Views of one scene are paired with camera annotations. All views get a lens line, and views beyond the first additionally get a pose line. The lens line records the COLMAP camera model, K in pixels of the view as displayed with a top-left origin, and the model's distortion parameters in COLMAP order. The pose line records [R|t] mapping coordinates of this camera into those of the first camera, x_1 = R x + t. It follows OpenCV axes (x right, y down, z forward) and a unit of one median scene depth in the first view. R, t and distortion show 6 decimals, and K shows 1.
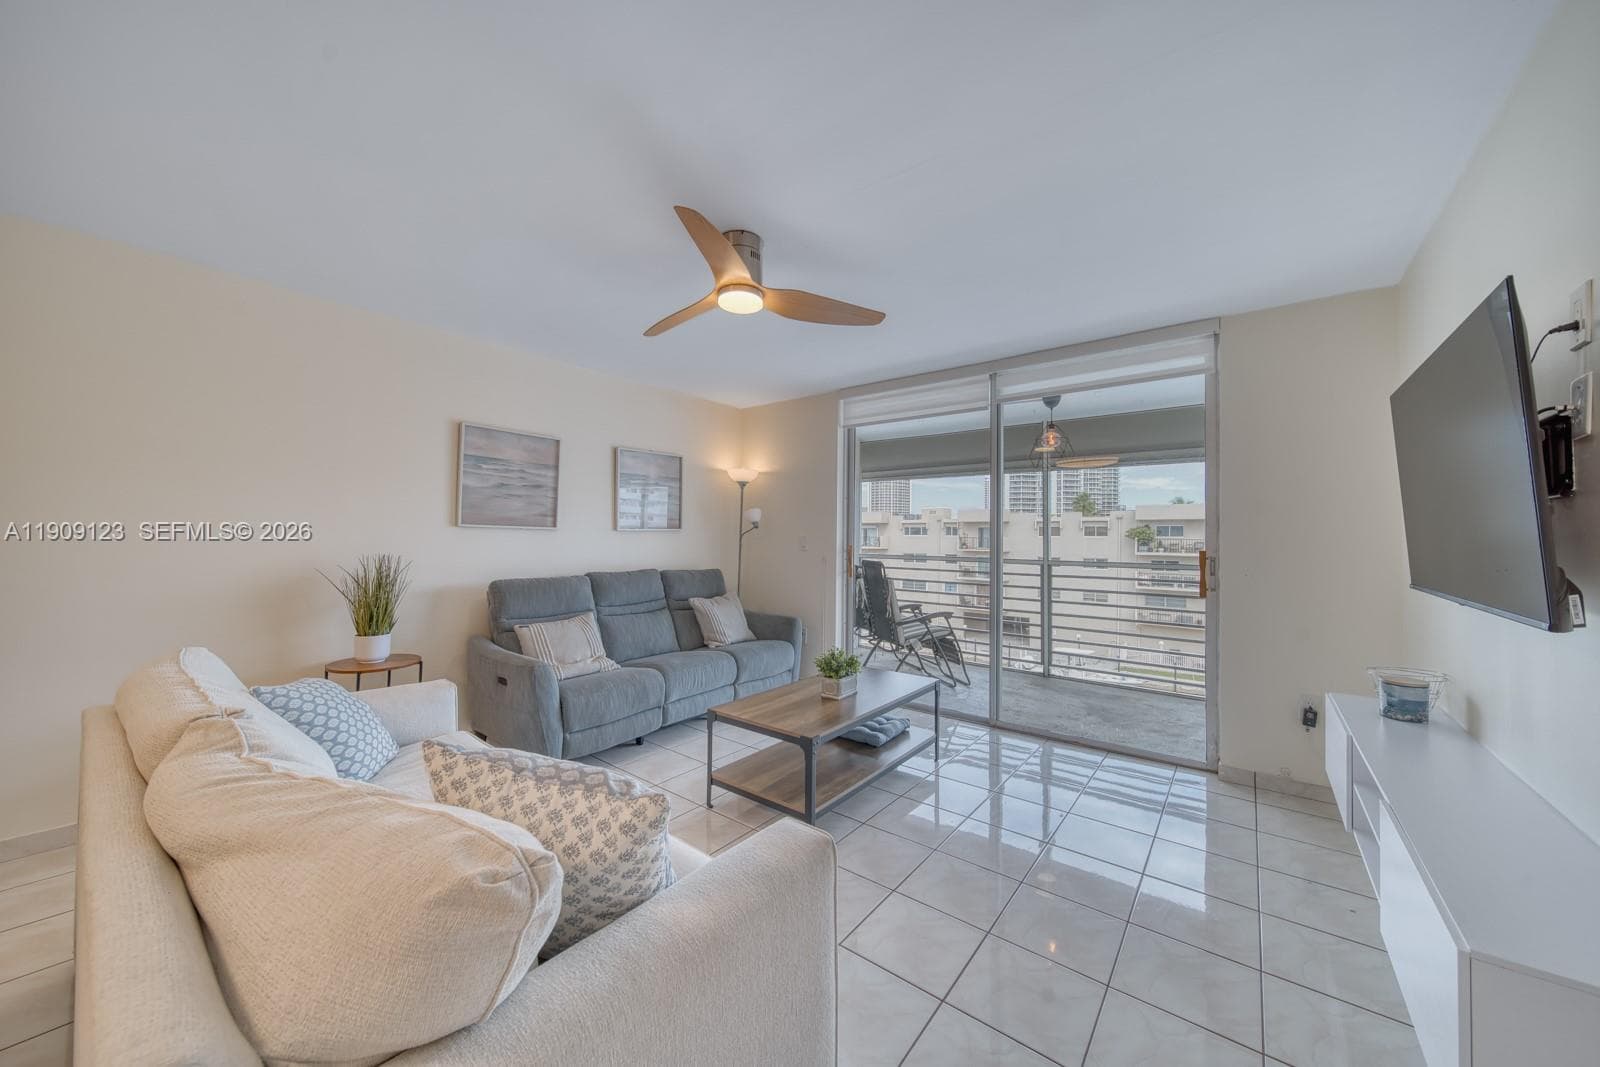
lens RADIAL K [[568.1, 0, 801.9], [0, 568.1, 529.2], [0, 0, 1]] dist [-0.003509, -0.000143]
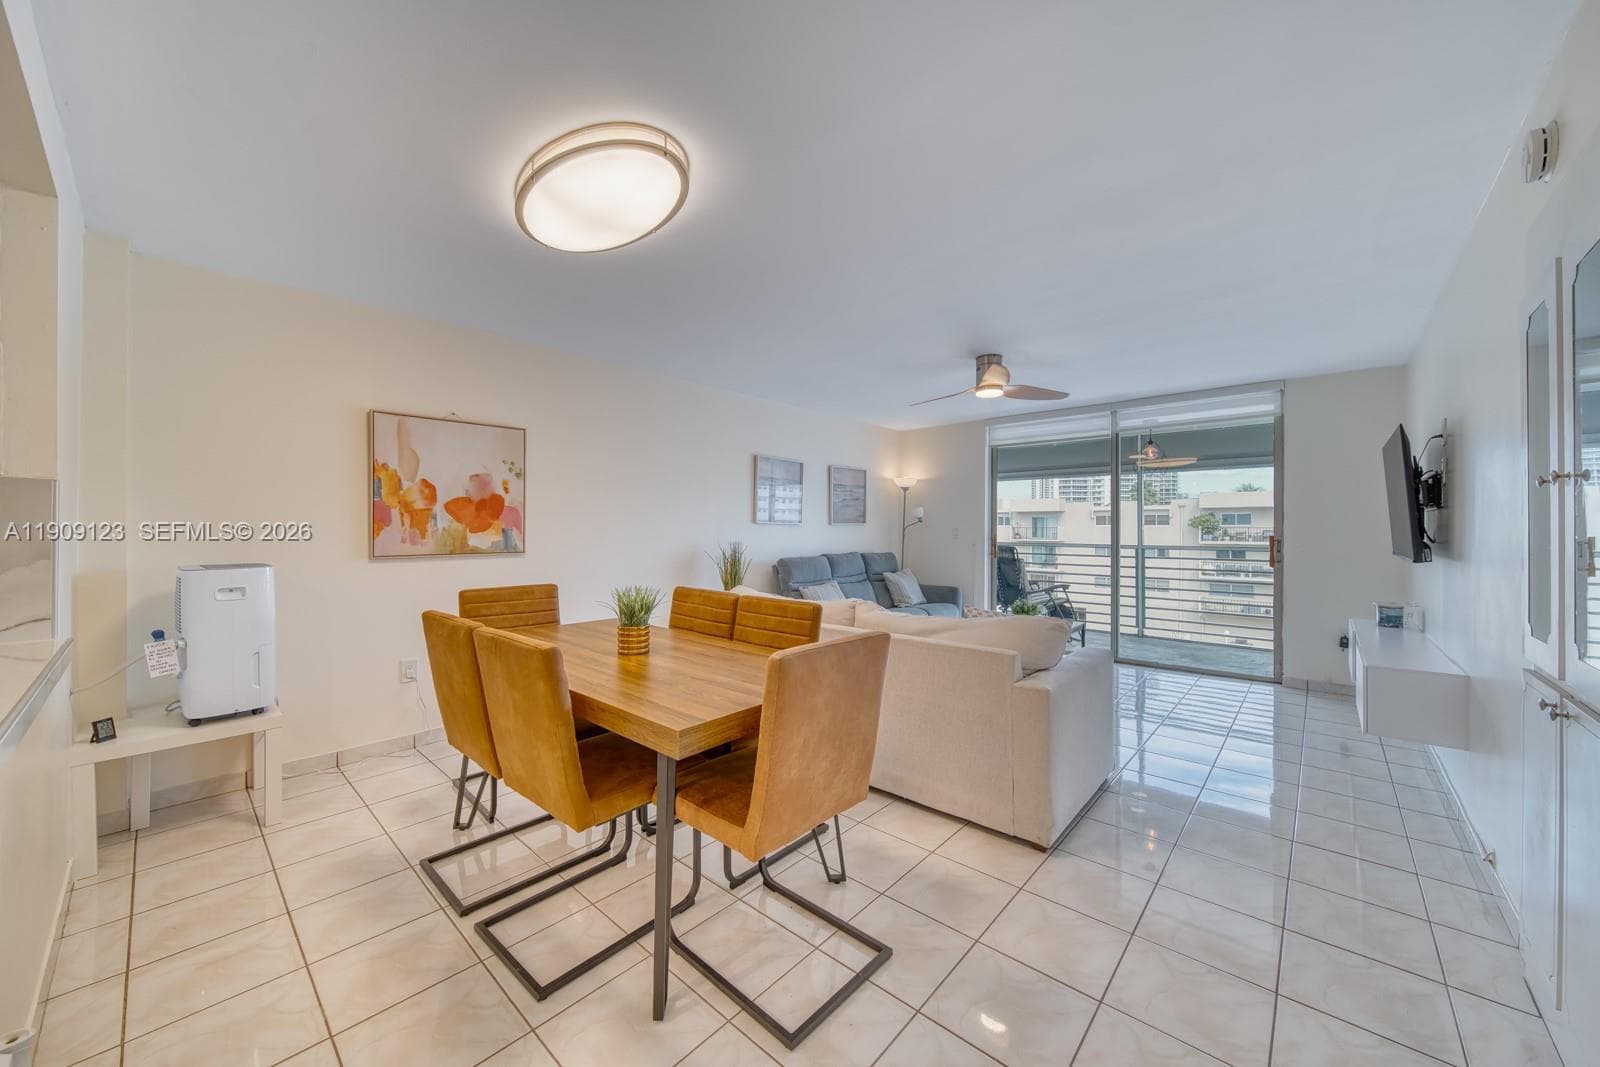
lens RADIAL K [[568.1, 0, 800.6], [0, 568.1, 531.2], [0, 0, 1]] dist [-0.003509, -0.000143]
pose [[0.996898, -0.007541, -0.078346, -0.290914], [0.009003, 0.999792, 0.018317, -0.007998], [0.078192, -0.018966, 0.996758, -0.411092]]
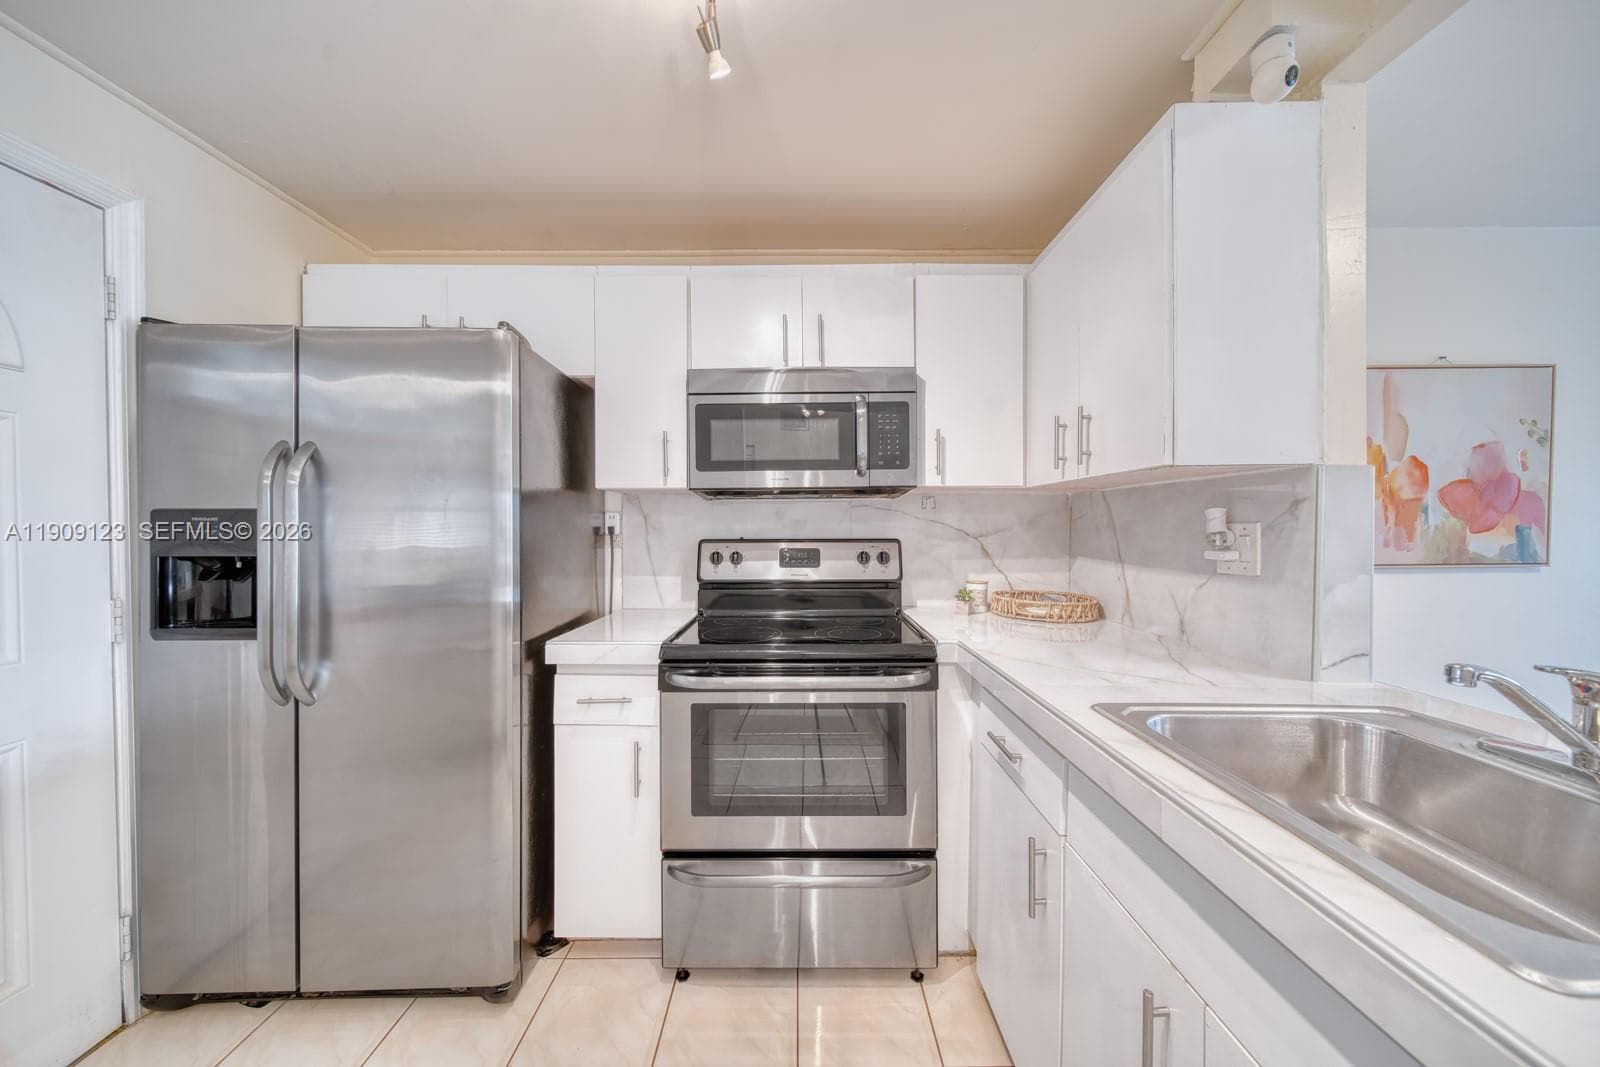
lens RADIAL K [[634.1, 0, 802.4], [0, 634.1, 522.7], [0, 0, 1]] dist [-0.008943, 0.000119]
pose [[0.618152, -0.005363, -0.786041, -0.746644], [0.022620, 0.999684, 0.010968, -0.025544], [0.785733, -0.024560, 0.618077, -0.505336]]
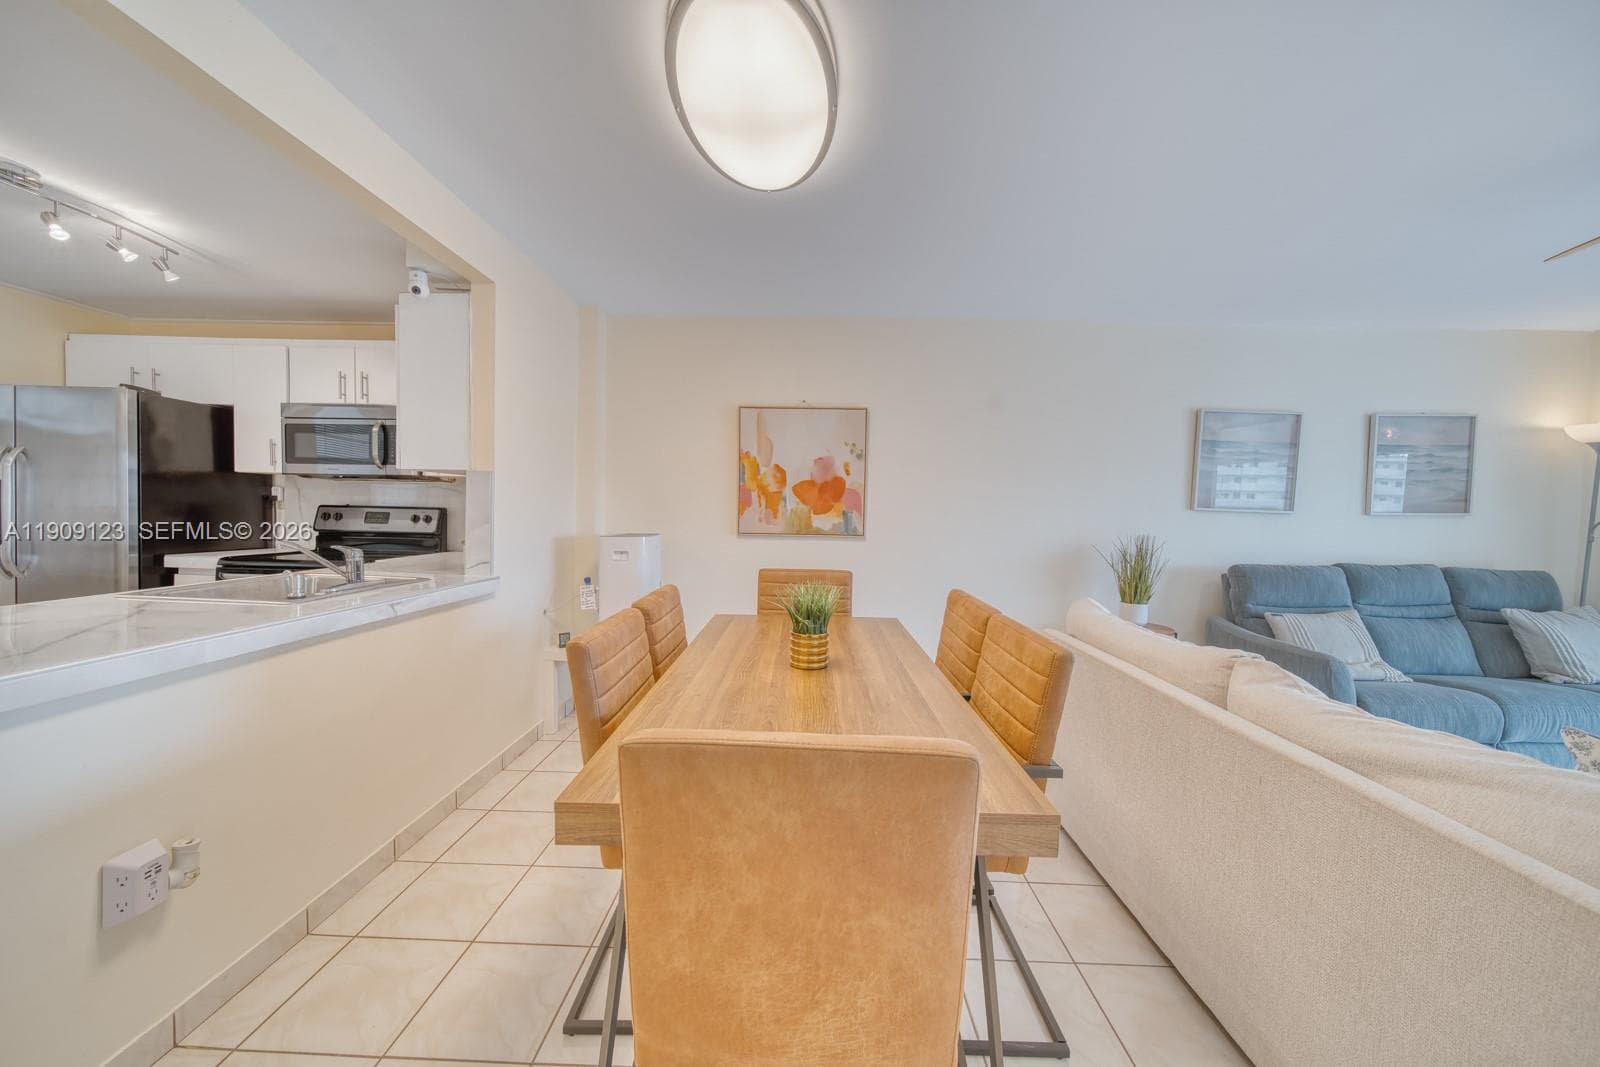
lens RADIAL K [[568.1, 0, 792.0], [0, 568.1, 532.0], [0, 0, 1]] dist [-0.003509, -0.000143]
pose [[0.600125, 0.035642, -0.799111, -0.169385], [-0.003863, 0.999124, 0.041661, -0.004154], [0.799897, -0.021915, 0.599738, -0.174697]]
